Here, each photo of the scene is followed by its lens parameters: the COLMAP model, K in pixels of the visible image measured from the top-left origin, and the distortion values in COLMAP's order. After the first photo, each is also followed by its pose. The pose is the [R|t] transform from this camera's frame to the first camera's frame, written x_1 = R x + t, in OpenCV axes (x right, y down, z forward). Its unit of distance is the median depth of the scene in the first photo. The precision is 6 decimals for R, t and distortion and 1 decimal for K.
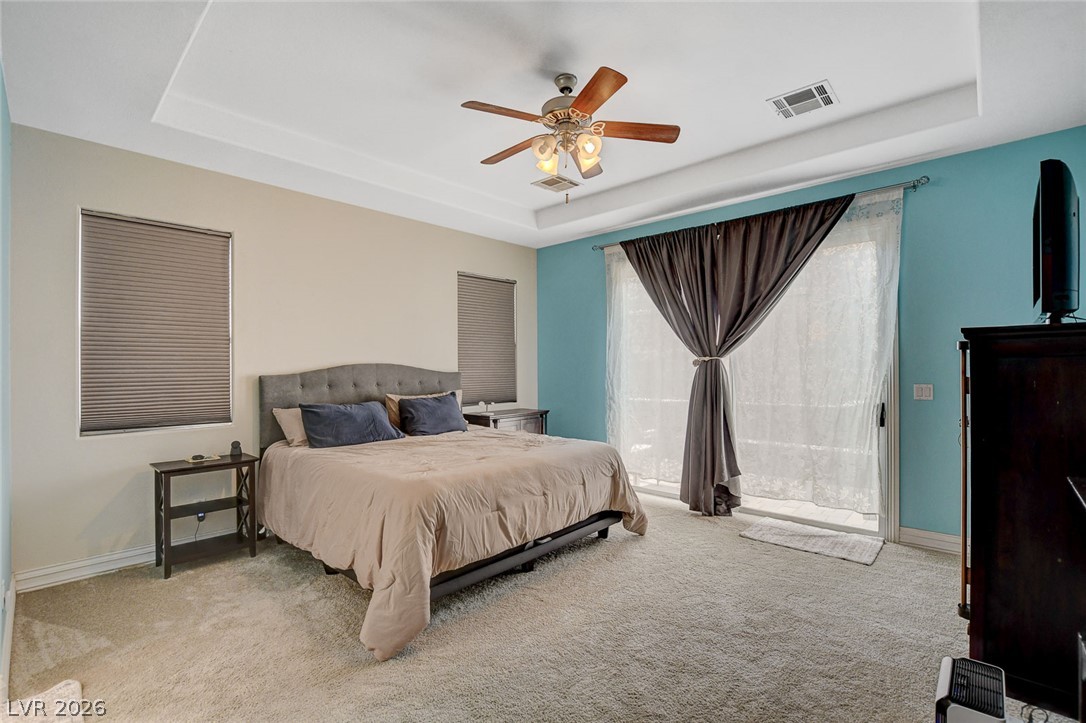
lens RADIAL K [[486.0, 0, 547.1], [0, 486.0, 368.8], [0, 0, 1]] dist [-0.038394, 0.006469]
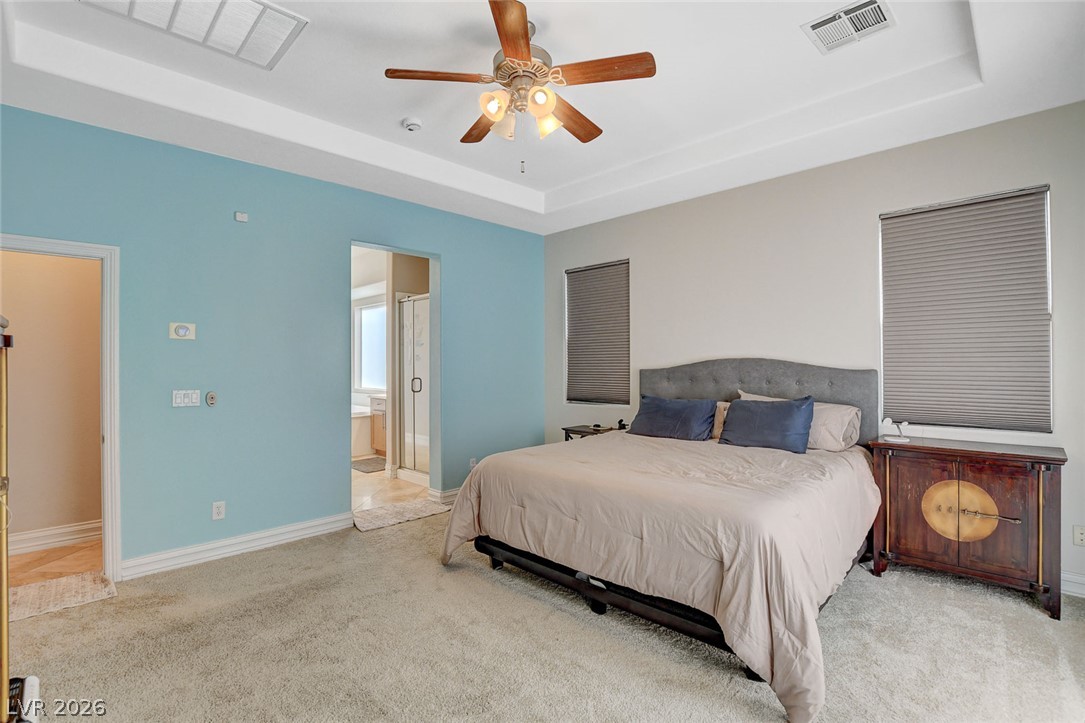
lens RADIAL K [[504.3, 0, 542.5], [0, 504.3, 361.5], [0, 0, 1]] dist [-0.018543, -0.000066]
pose [[-0.031674, 0.003179, -0.999493, 0.720781], [0.006996, 0.999971, 0.002959, -0.011760], [0.999474, -0.006899, -0.031696, 0.817429]]
